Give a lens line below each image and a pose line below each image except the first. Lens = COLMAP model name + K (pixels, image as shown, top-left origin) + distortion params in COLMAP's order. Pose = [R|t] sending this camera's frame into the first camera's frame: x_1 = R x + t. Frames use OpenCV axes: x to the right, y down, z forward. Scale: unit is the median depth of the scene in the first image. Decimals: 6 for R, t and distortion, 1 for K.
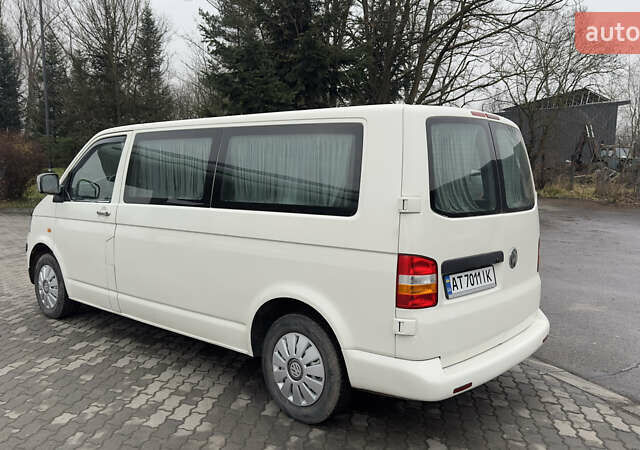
lens RADIAL K [[540.7, 0, 326.4], [0, 540.7, 222.6], [0, 0, 1]] dist [0.119395, -0.195350]
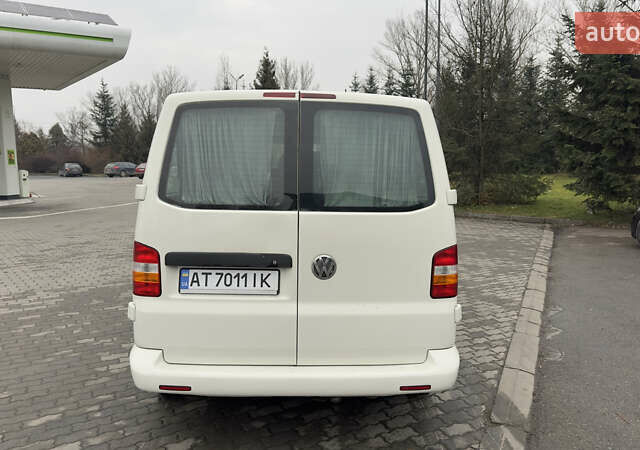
lens RADIAL K [[540.7, 0, 326.4], [0, 540.7, 222.6], [0, 0, 1]] dist [0.119395, -0.195350]
pose [[0.694267, 0.067438, -0.716551, 0.971157], [-0.074142, 0.997005, 0.021996, -0.020756], [0.715888, 0.037855, 0.697188, 0.461898]]
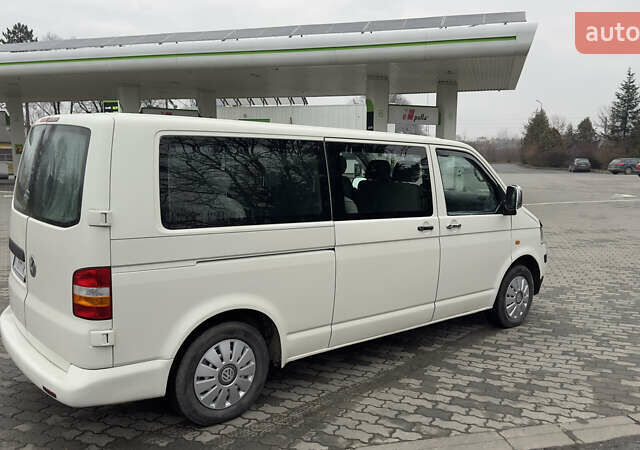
lens RADIAL K [[548.5, 0, 329.9], [0, 548.5, 227.5], [0, 0, 1]] dist [0.116453, -0.193319]
pose [[-0.107225, 0.118668, -0.987127, 1.309255], [-0.128682, 0.982844, 0.132131, -0.208131], [0.985872, 0.141193, -0.090115, 1.678977]]
